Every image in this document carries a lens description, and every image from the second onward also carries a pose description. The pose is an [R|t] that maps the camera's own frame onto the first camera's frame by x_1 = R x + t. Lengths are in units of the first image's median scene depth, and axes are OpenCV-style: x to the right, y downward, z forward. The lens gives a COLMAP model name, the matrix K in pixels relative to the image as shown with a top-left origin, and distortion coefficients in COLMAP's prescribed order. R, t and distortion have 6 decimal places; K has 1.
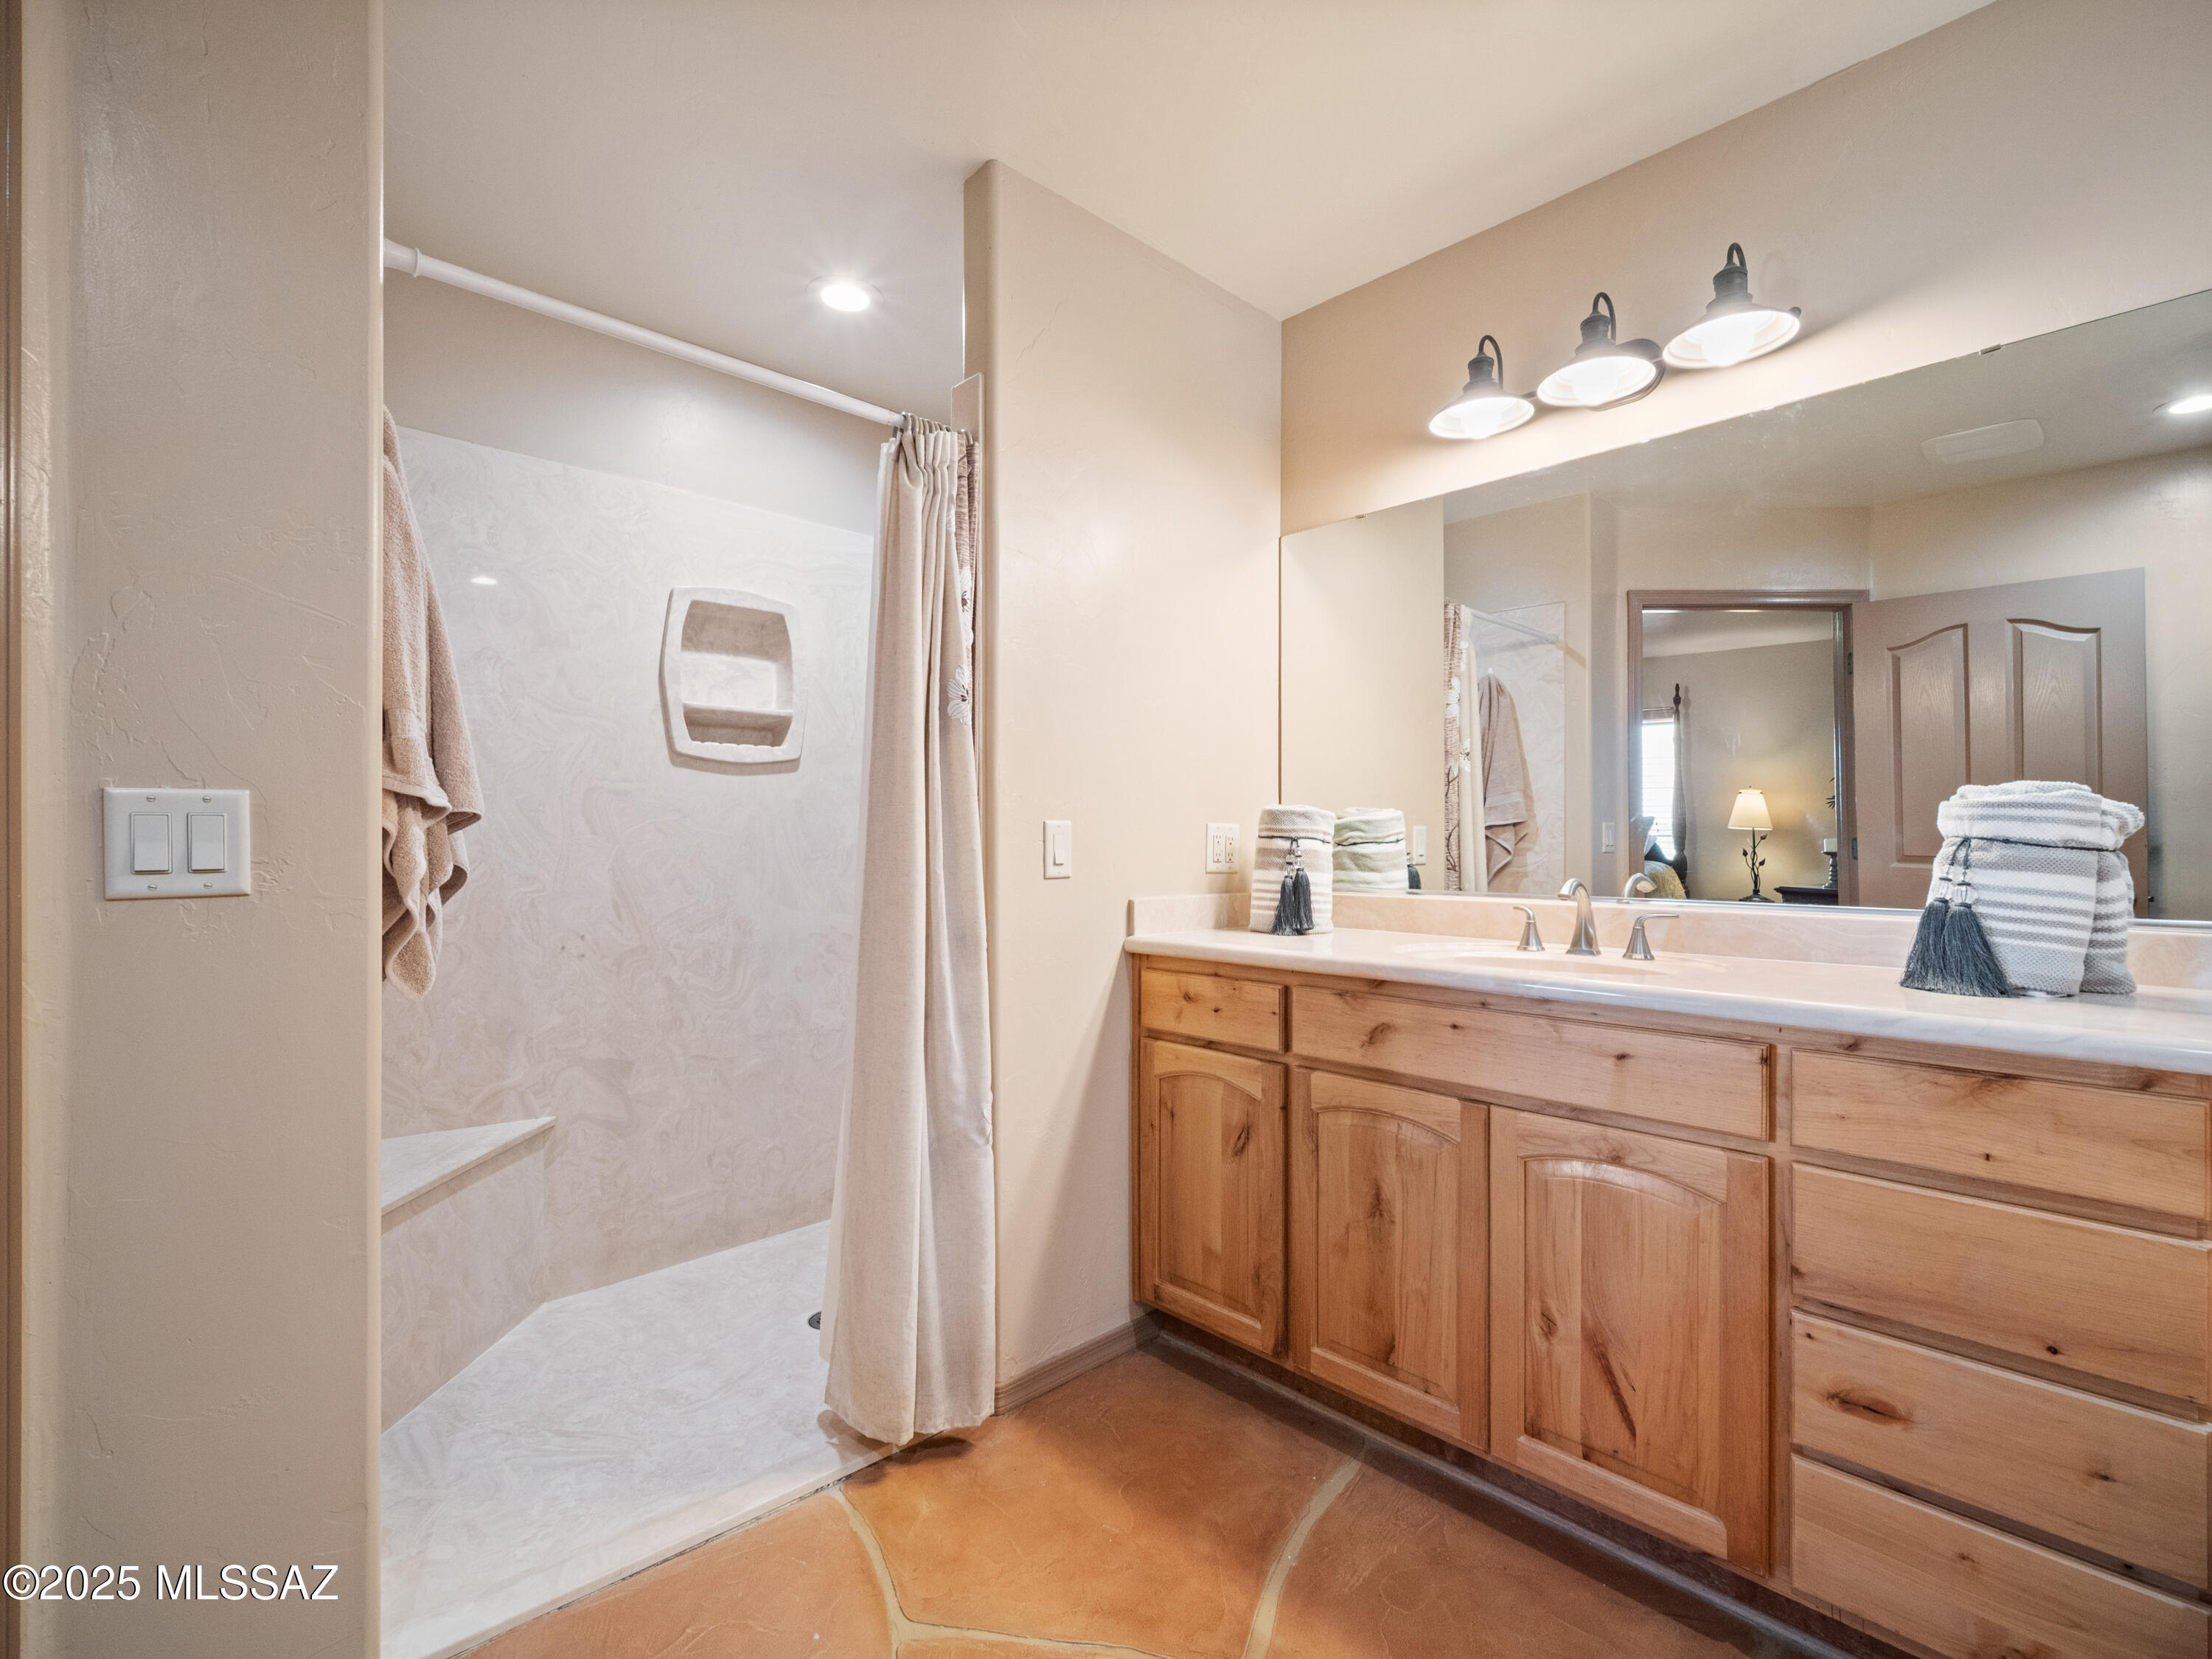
lens RADIAL K [[1009.8, 0, 1106.7], [0, 1009.8, 838.4], [0, 0, 1]] dist [-0.003189, 0.000028]
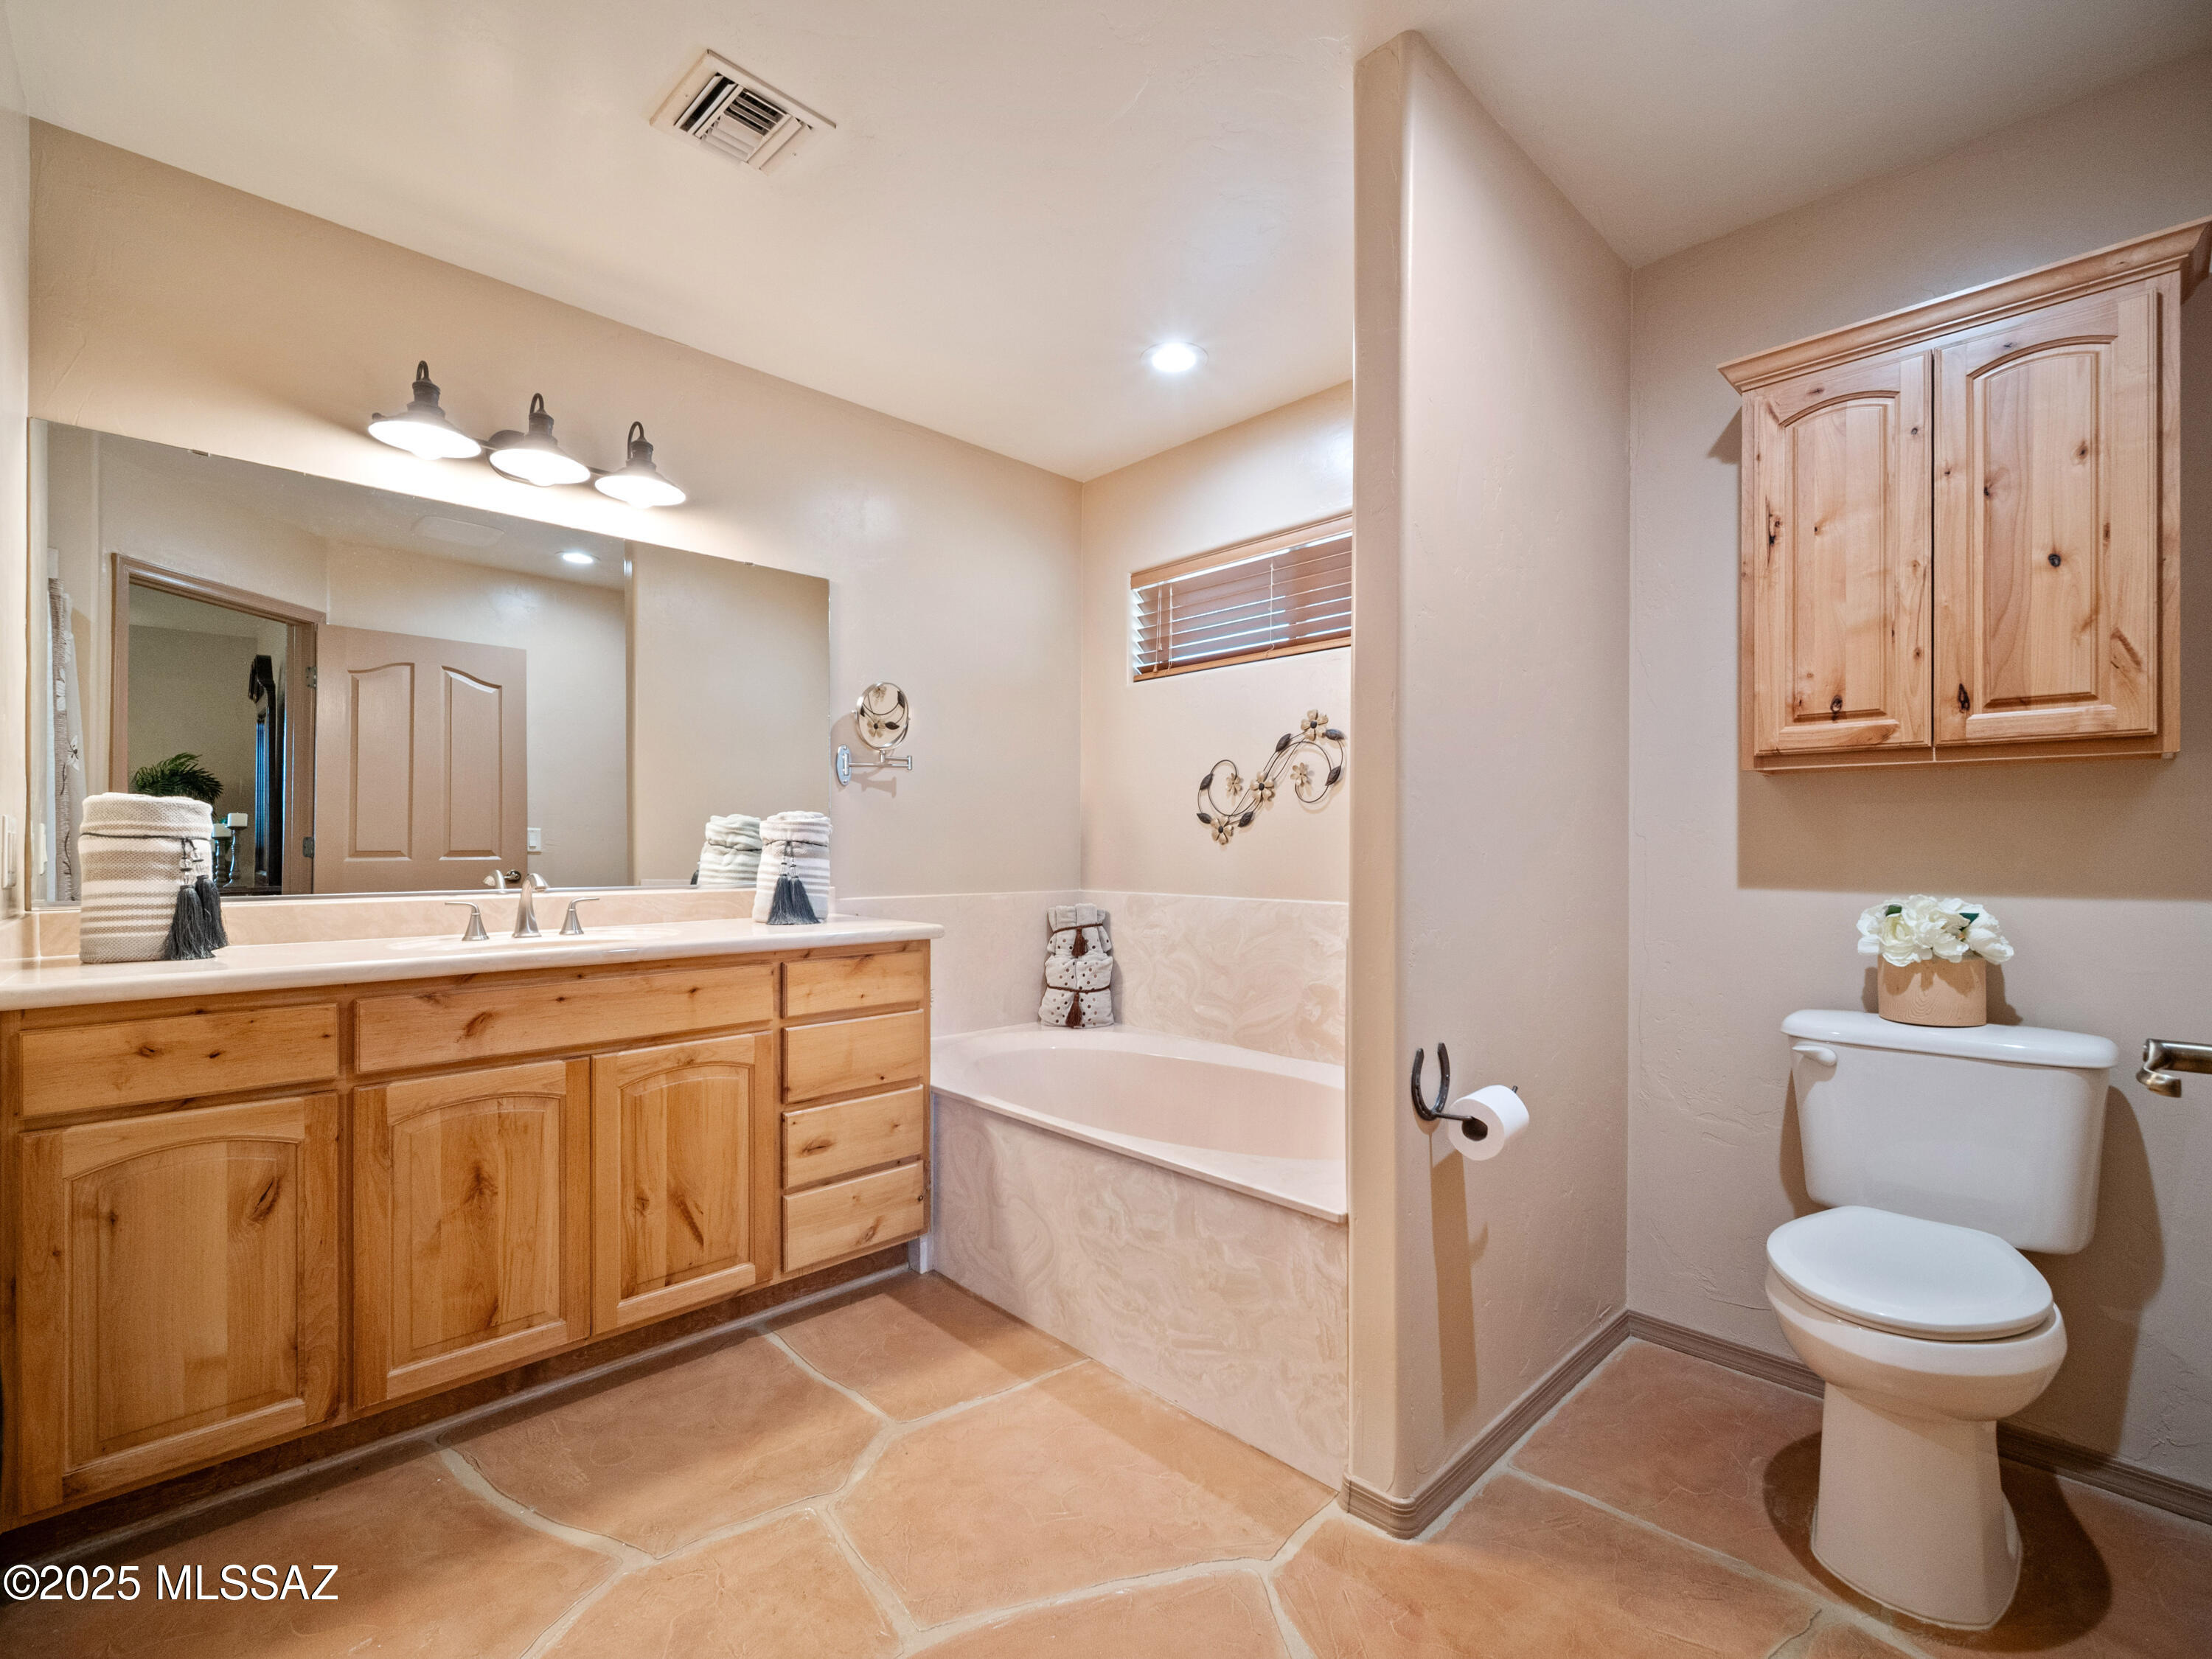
lens RADIAL K [[1009.8, 0, 1106.6], [0, 1009.8, 834.9], [0, 0, 1]] dist [-0.003189, 0.000028]
pose [[-0.012709, 0.004616, 0.999909, -0.792072], [-0.006315, 0.999969, -0.004696, -0.004979], [-0.999899, -0.006374, -0.012680, 0.349015]]
